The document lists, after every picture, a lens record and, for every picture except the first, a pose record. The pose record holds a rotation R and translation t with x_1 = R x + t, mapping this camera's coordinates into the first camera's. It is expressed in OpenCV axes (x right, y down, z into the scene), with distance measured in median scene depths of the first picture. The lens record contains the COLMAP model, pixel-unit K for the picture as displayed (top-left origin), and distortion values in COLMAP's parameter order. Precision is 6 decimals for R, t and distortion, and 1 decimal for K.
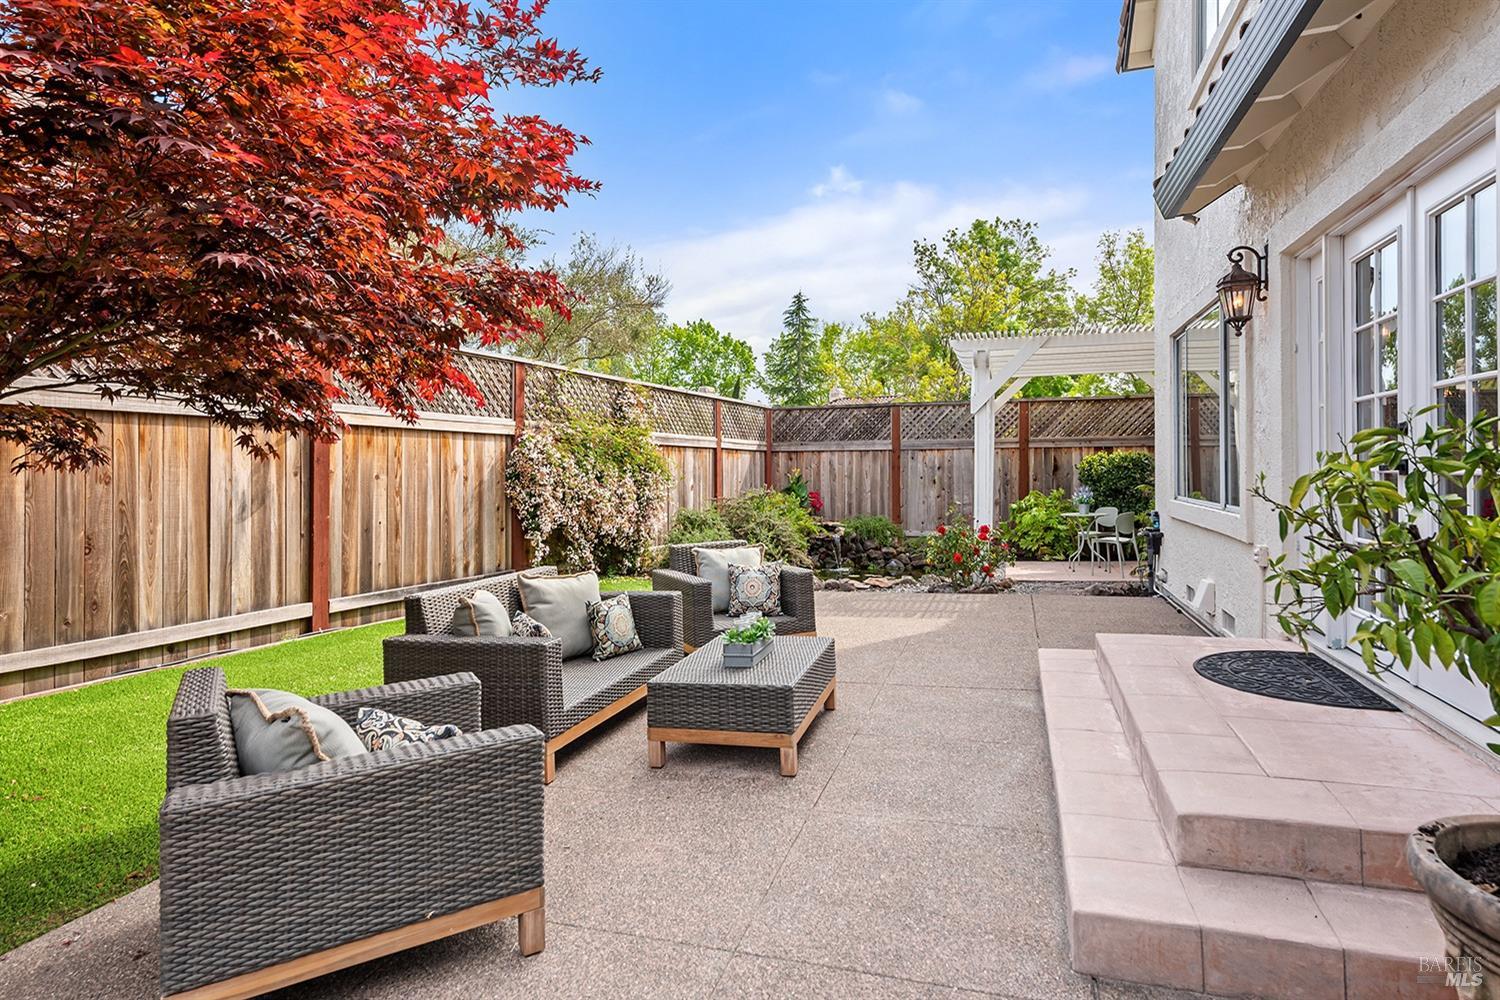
lens RADIAL K [[848.3, 0, 745.7], [0, 848.3, 463.8], [0, 0, 1]] dist [0.028514, -0.000309]
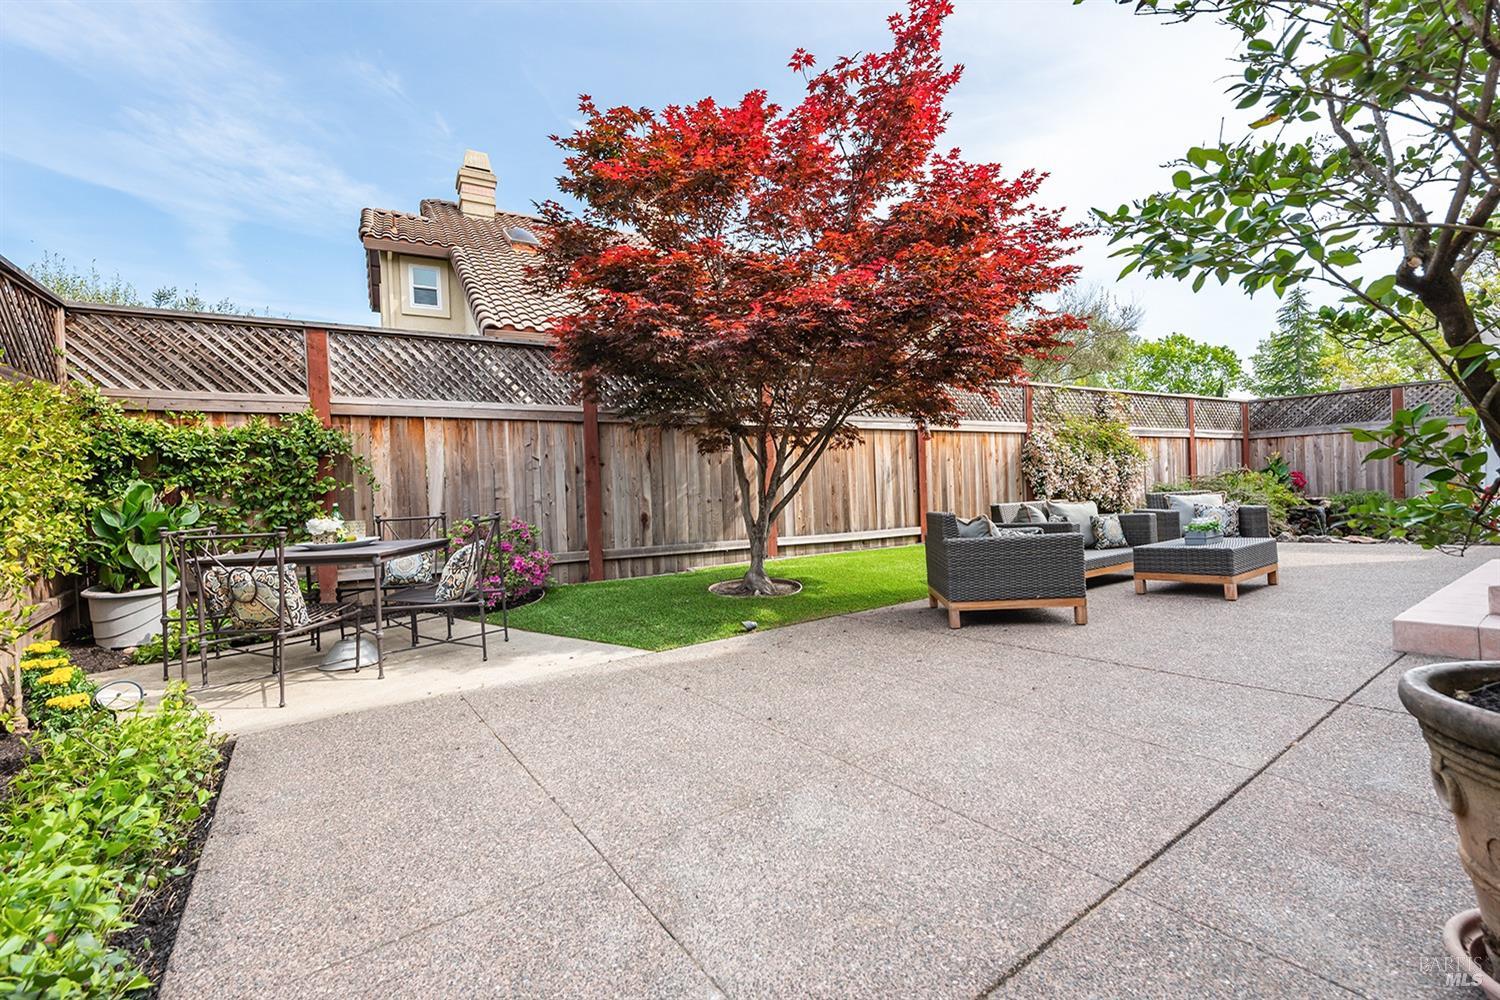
lens RADIAL K [[670.9, 0, 732.9], [0, 670.9, 493.5], [0, 0, 1]] dist [0.010325, -0.001662]
pose [[0.801167, -0.020173, -0.598100, 0.017956], [0.034893, 0.999306, 0.013035, 0.026928], [0.597422, -0.031313, 0.801315, -0.191137]]
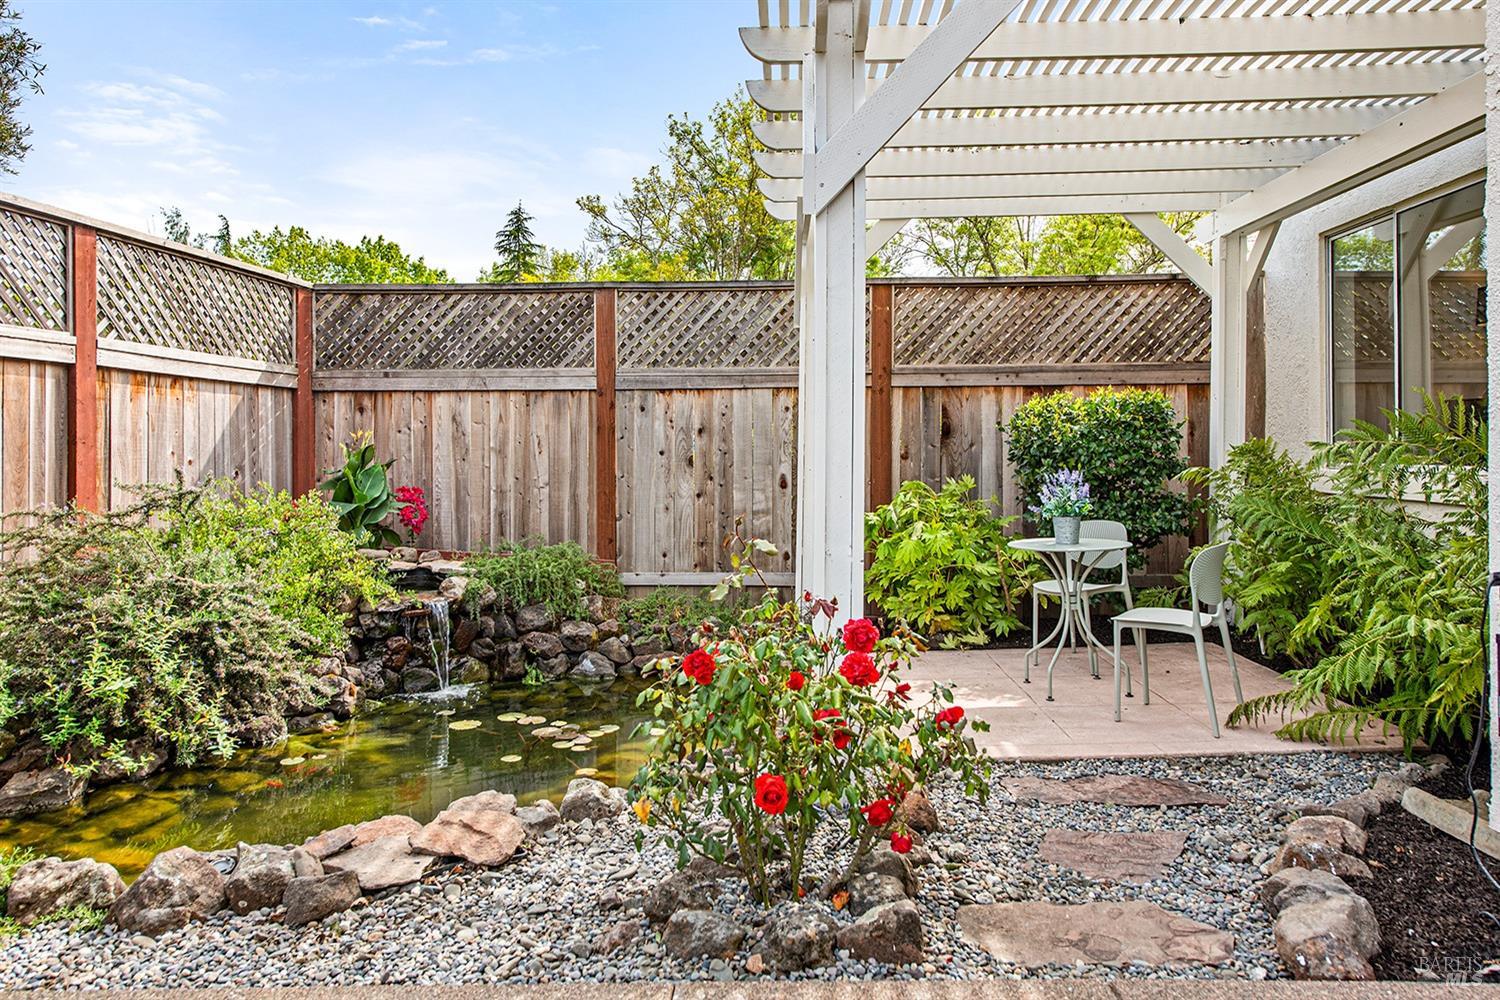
lens RADIAL K [[1048.4, 0, 747.0], [0, 1048.4, 495.9], [0, 0, 1]] dist [-0.006162, -0.001392]
pose [[0.965670, -0.010486, 0.259561, 0.119005], [-0.002140, 0.998830, 0.048312, 0.013672], [-0.259764, -0.047209, 0.964518, 0.509319]]
